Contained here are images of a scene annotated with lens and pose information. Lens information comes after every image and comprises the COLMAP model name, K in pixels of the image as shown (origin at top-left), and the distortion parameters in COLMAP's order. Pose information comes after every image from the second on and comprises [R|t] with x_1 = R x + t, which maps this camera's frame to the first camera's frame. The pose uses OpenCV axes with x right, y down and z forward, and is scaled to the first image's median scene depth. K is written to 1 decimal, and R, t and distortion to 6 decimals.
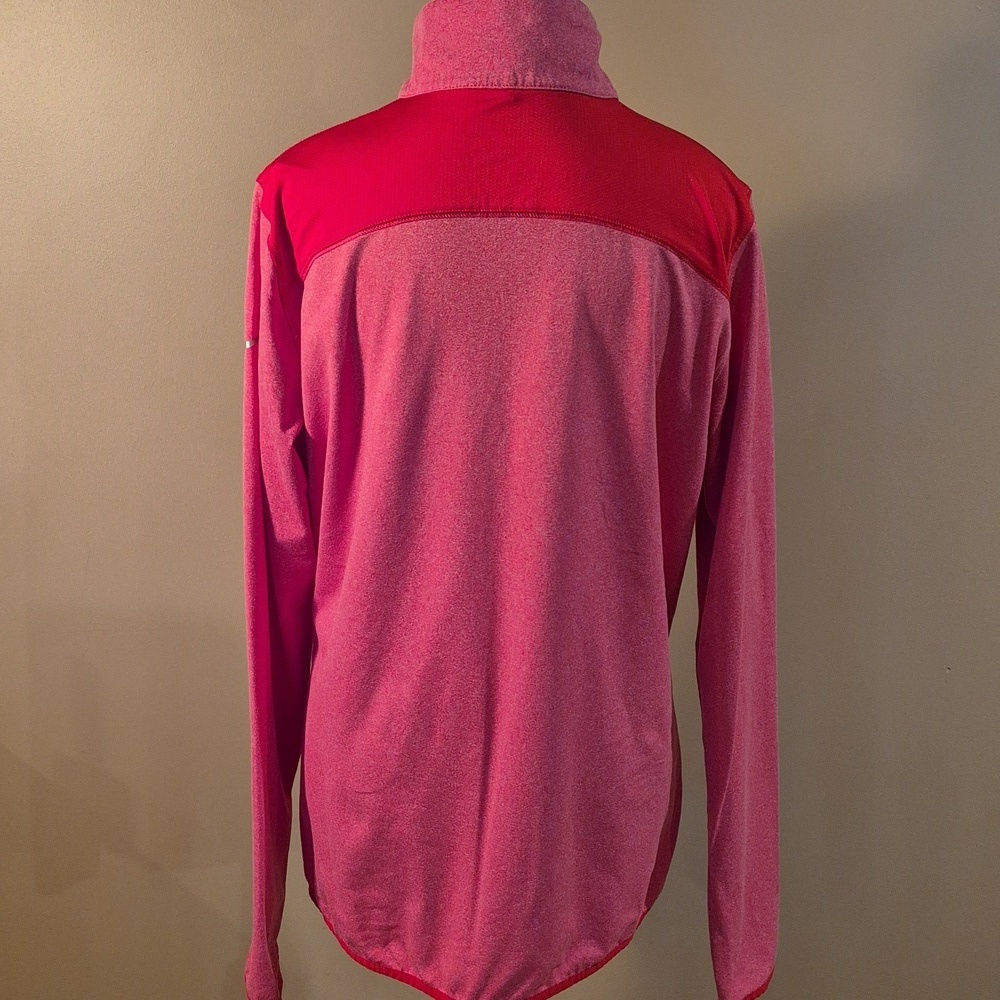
lens RADIAL K [[1511.7, 0, 500.0], [0, 1511.7, 500.0], [0, 0, 1]] dist [0.183125, -0.448148]
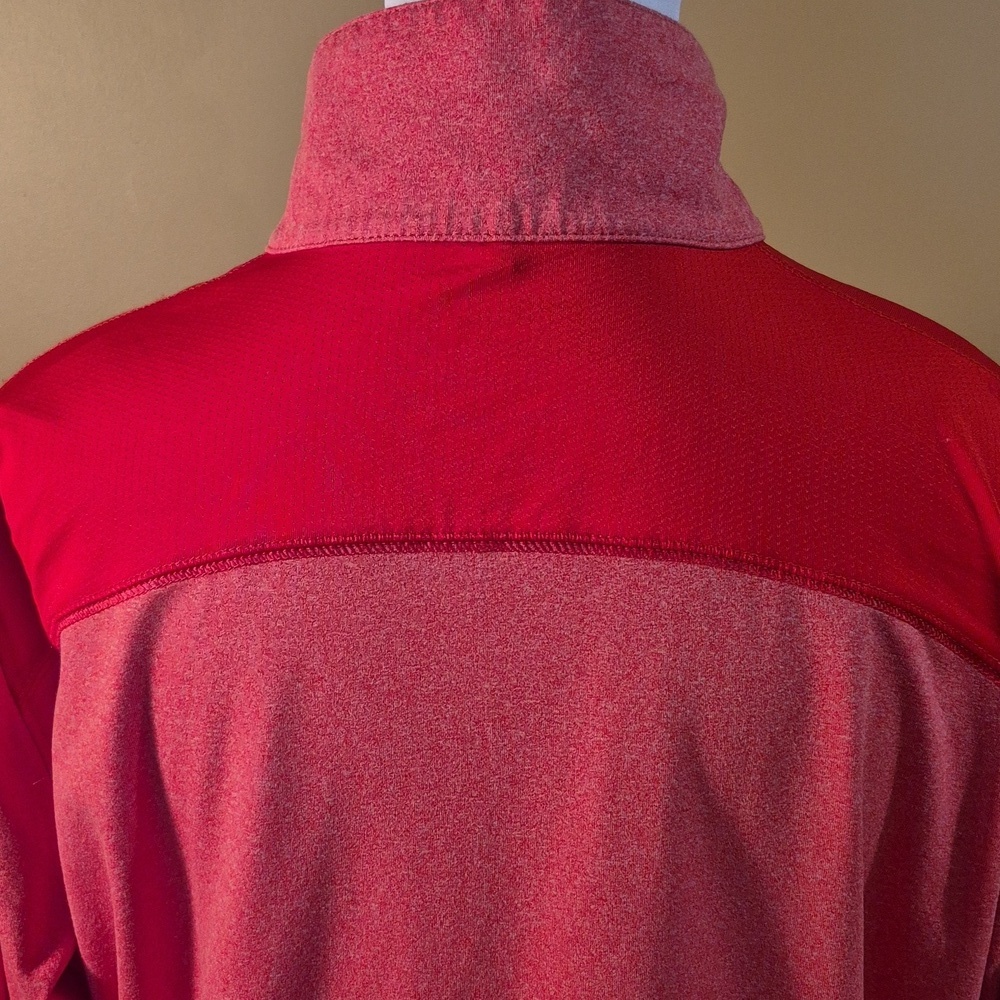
lens RADIAL K [[1511.7, 0, 500.0], [0, 1511.7, 500.0], [0, 0, 1]] dist [0.183125, -0.448148]
pose [[0.997328, -0.004980, -0.072882, 0.034712], [0.004747, 0.999983, -0.003372, -0.195884], [0.072898, 0.003017, 0.997335, 0.585013]]
